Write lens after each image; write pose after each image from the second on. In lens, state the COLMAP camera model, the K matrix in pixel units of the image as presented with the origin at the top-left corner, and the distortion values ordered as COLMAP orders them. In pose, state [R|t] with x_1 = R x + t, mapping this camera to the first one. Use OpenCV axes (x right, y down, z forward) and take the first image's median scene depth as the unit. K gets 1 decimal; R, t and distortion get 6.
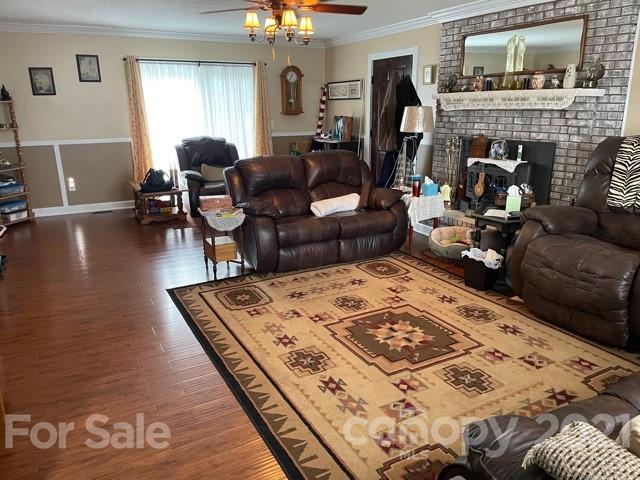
lens RADIAL K [[484.0, 0, 322.9], [0, 484.0, 241.5], [0, 0, 1]] dist [0.072858, -0.096144]
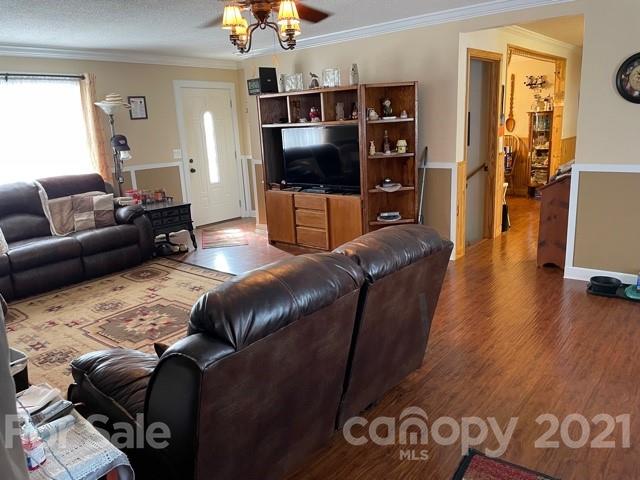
lens RADIAL K [[484.0, 0, 321.9], [0, 484.0, 234.9], [0, 0, 1]] dist [0.072858, -0.096144]
pose [[-0.925326, 0.135758, -0.354035, 0.141962], [-0.050660, 0.881071, 0.470262, -0.522013], [0.375772, 0.453081, -0.808401, 1.823110]]
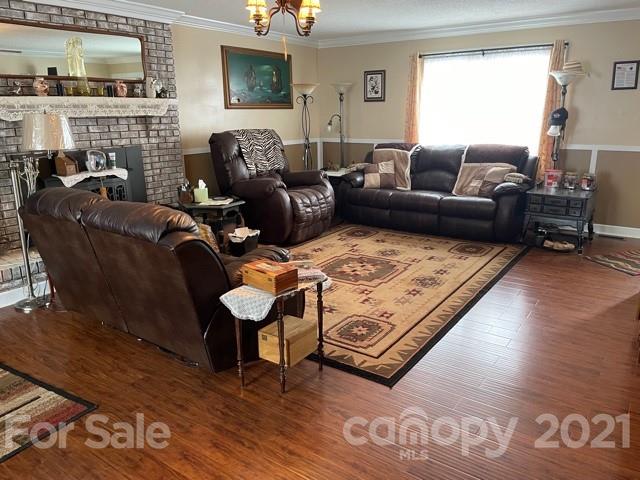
lens RADIAL K [[484.0, 0, 321.5], [0, 484.0, 242.2], [0, 0, 1]] dist [0.072858, -0.096144]
pose [[-0.442863, -0.225464, 0.867778, -0.907548], [0.259372, 0.894265, 0.364715, -0.381624], [-0.858253, 0.386596, -0.337558, 1.385404]]
